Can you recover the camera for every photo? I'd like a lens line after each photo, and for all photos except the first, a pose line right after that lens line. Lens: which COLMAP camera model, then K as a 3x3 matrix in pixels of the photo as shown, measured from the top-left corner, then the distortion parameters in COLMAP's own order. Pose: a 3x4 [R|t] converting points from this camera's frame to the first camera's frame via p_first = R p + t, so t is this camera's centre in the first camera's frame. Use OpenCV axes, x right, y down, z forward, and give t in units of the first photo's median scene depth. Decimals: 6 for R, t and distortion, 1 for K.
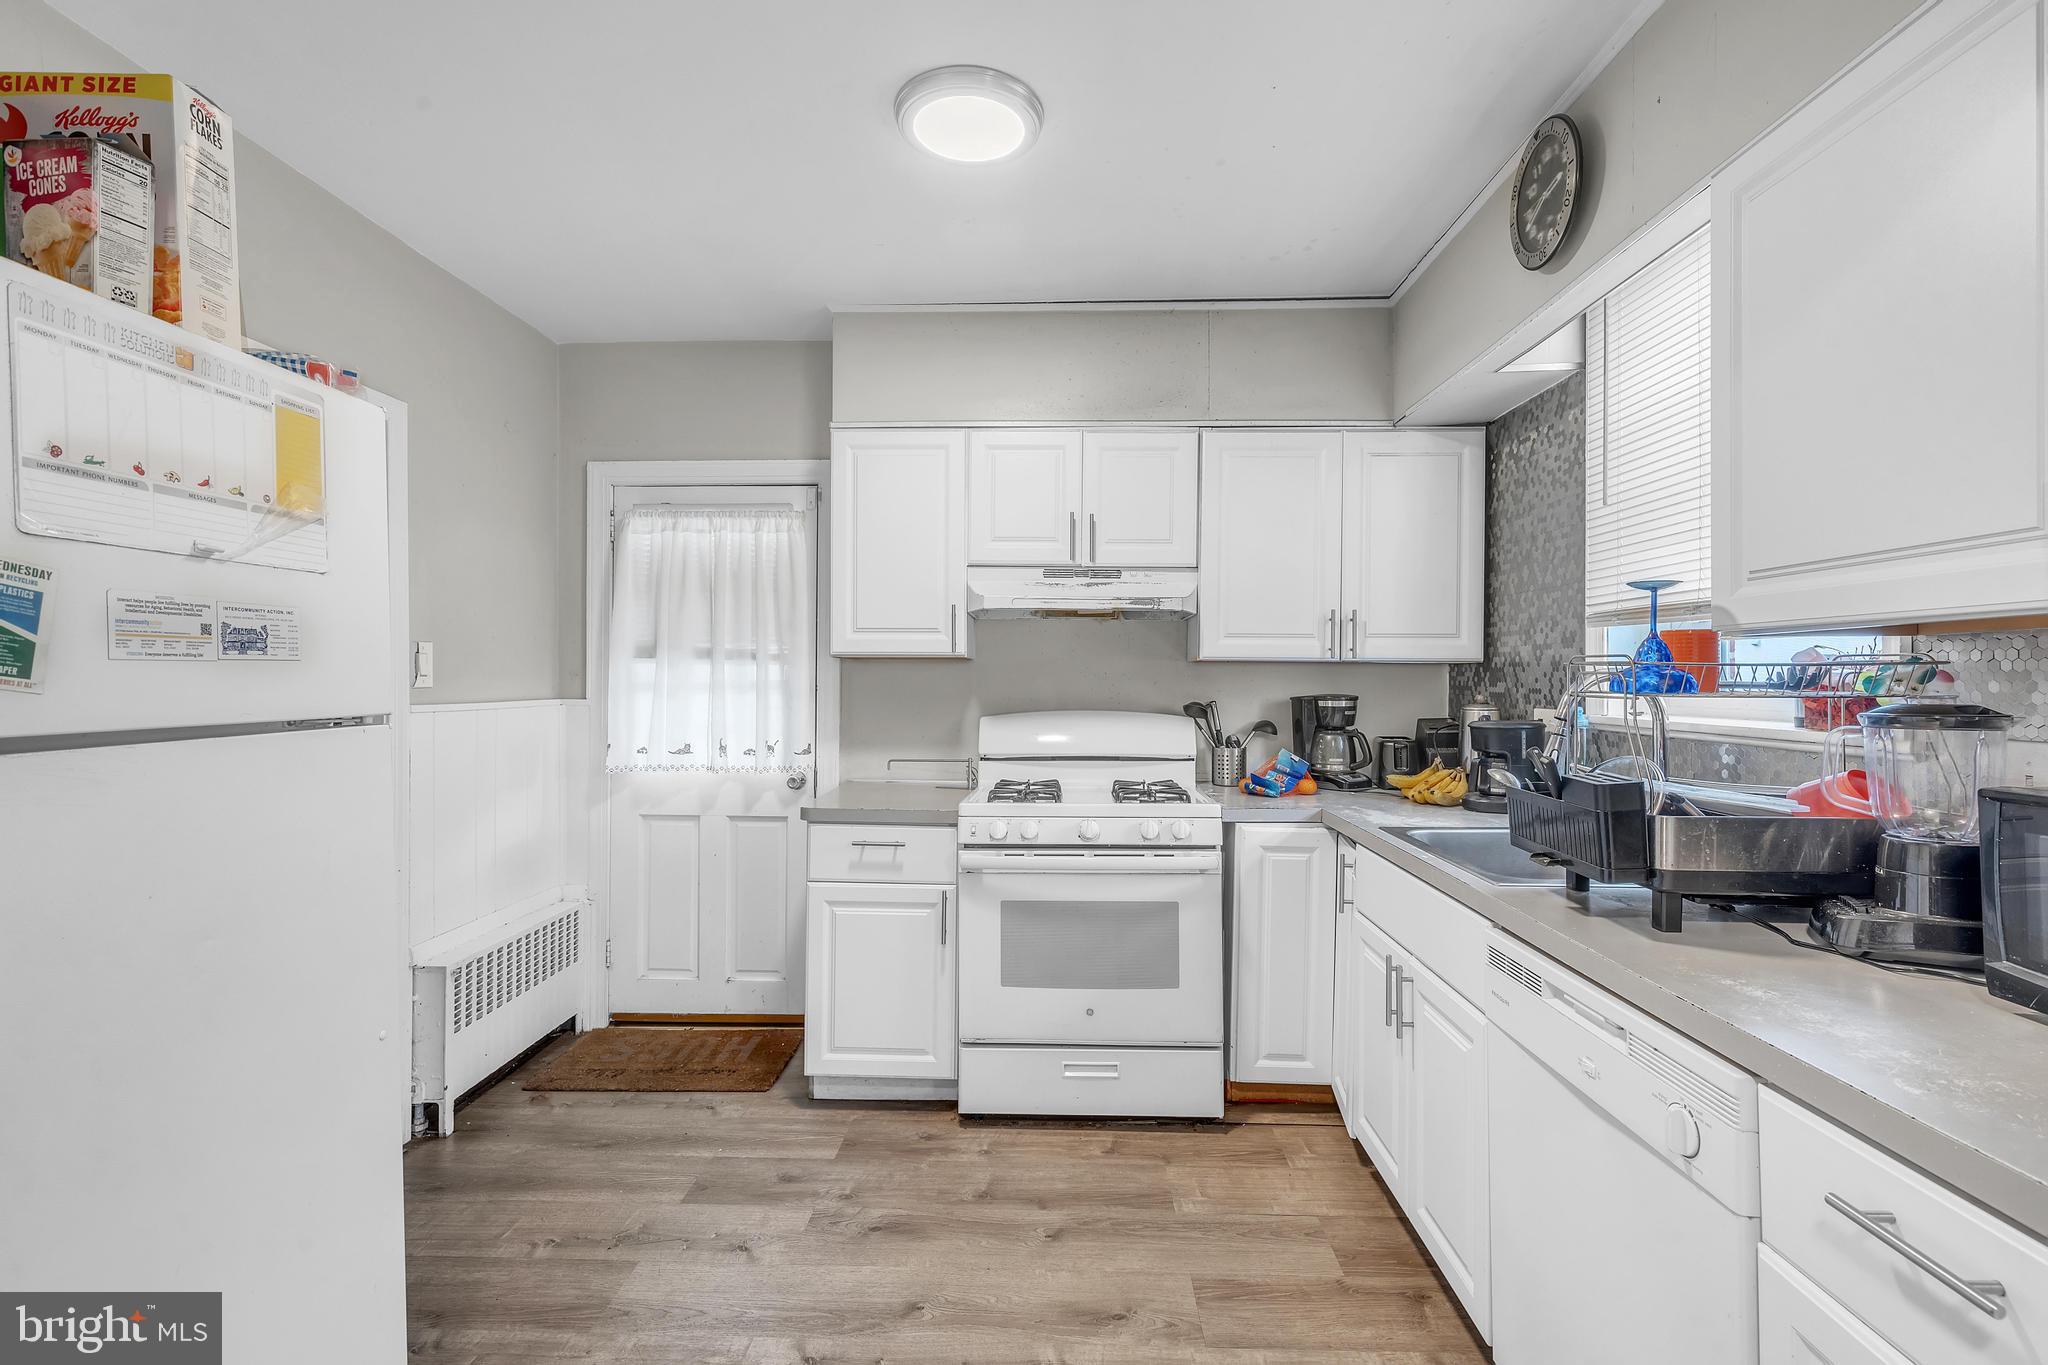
lens RADIAL K [[896.2, 0, 1024.0], [0, 896.2, 682.5], [0, 0, 1]] dist [0.000322, 0.000058]
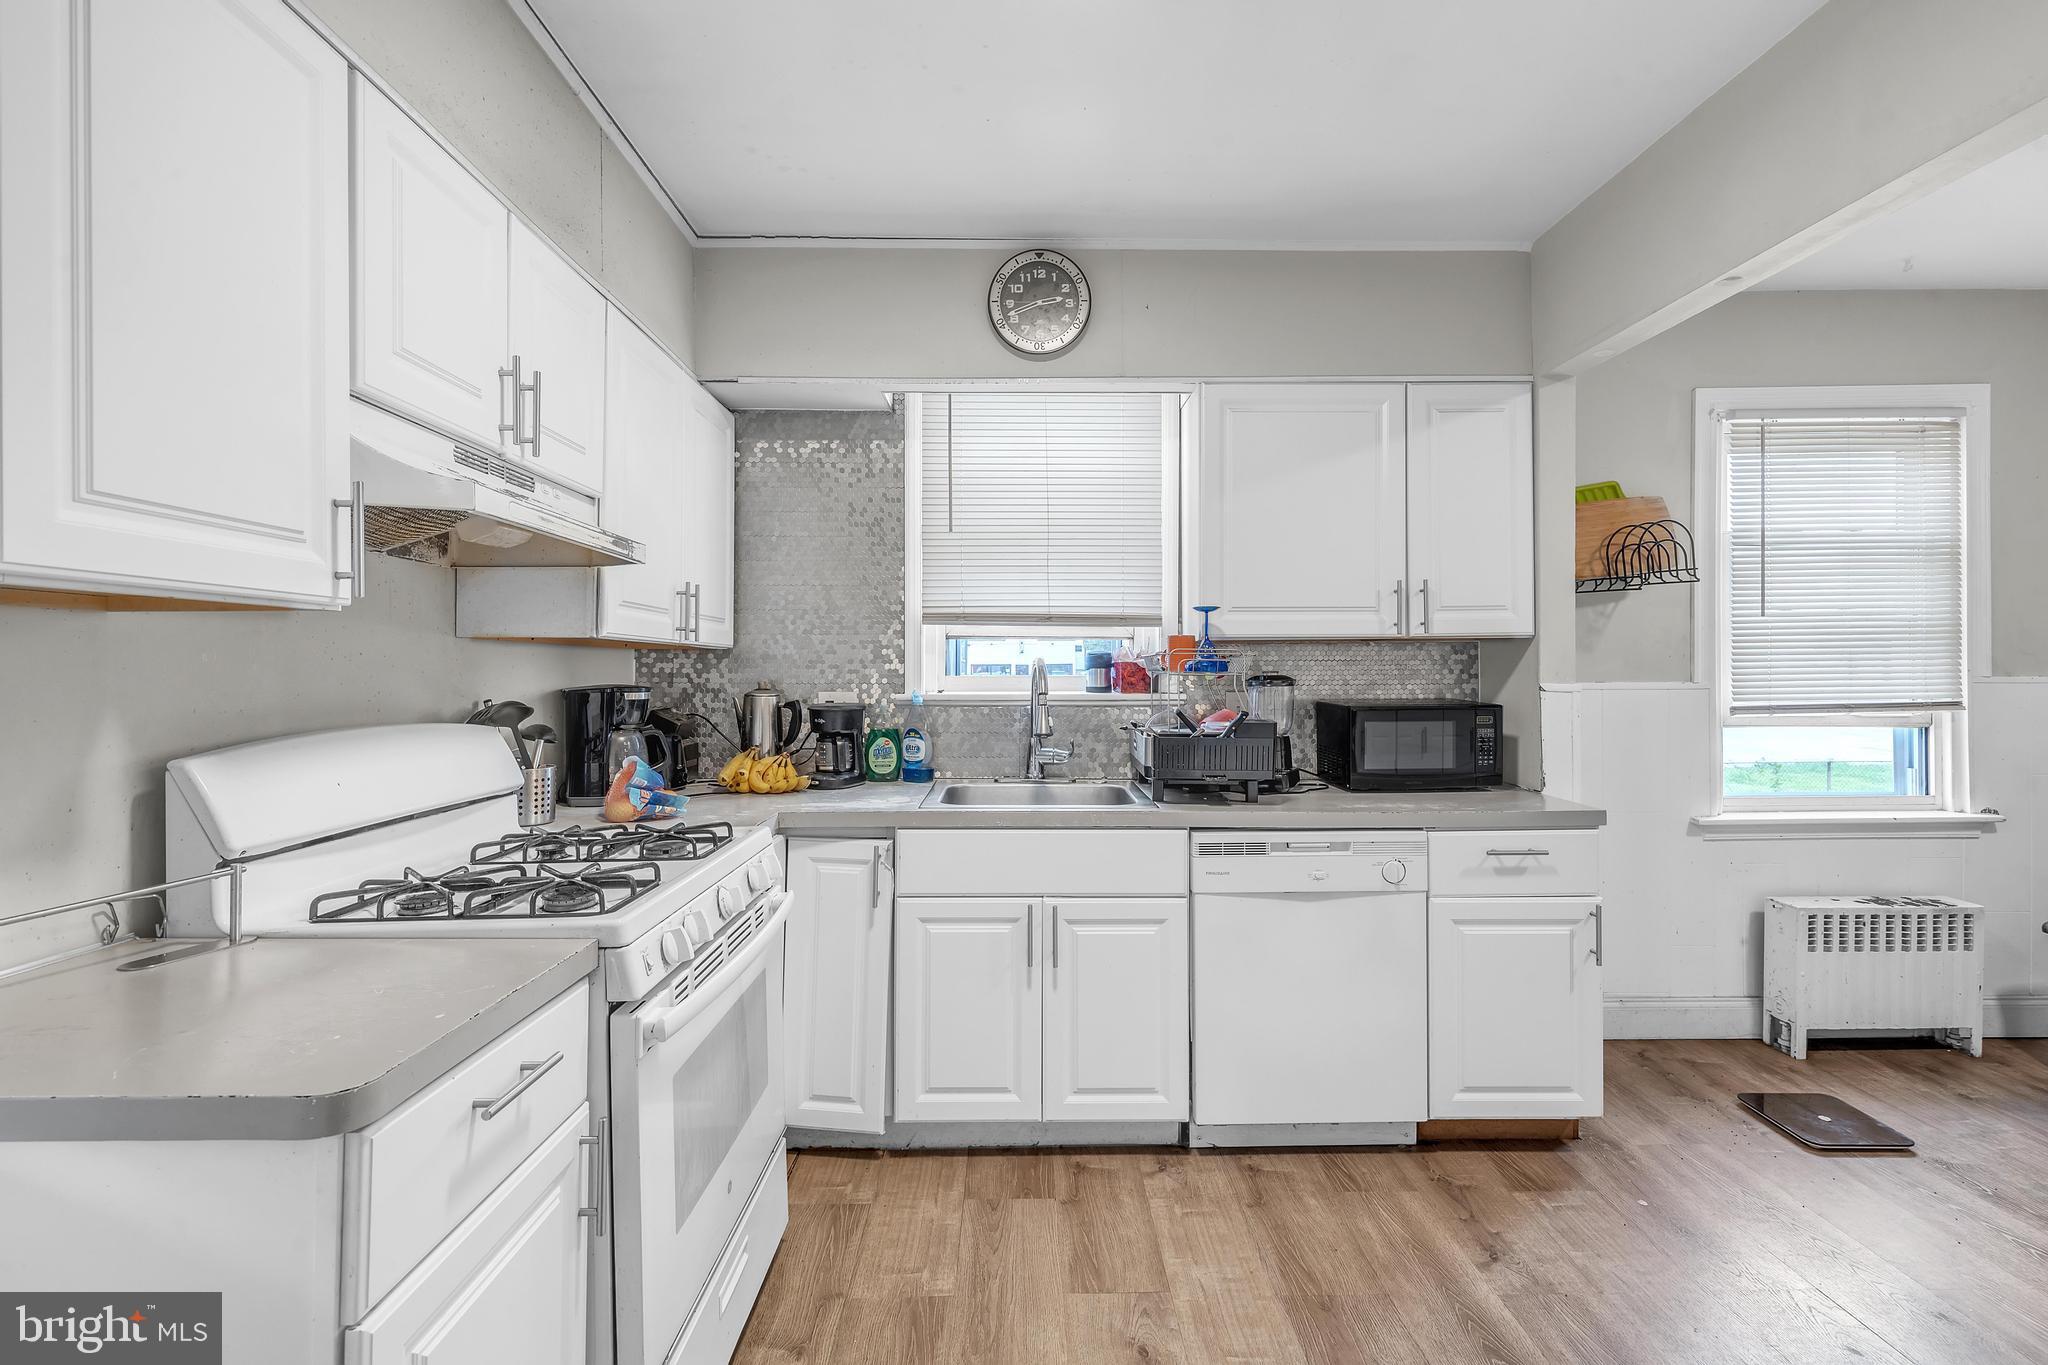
lens RADIAL K [[918.3, 0, 1022.6], [0, 918.3, 663.5], [0, 0, 1]] dist [0.000364, 0.000021]
pose [[-0.048991, 0.003638, 0.998793, -0.691476], [0.006057, 0.999976, -0.003345, 0.000035], [-0.998781, 0.005886, -0.049012, 0.962906]]
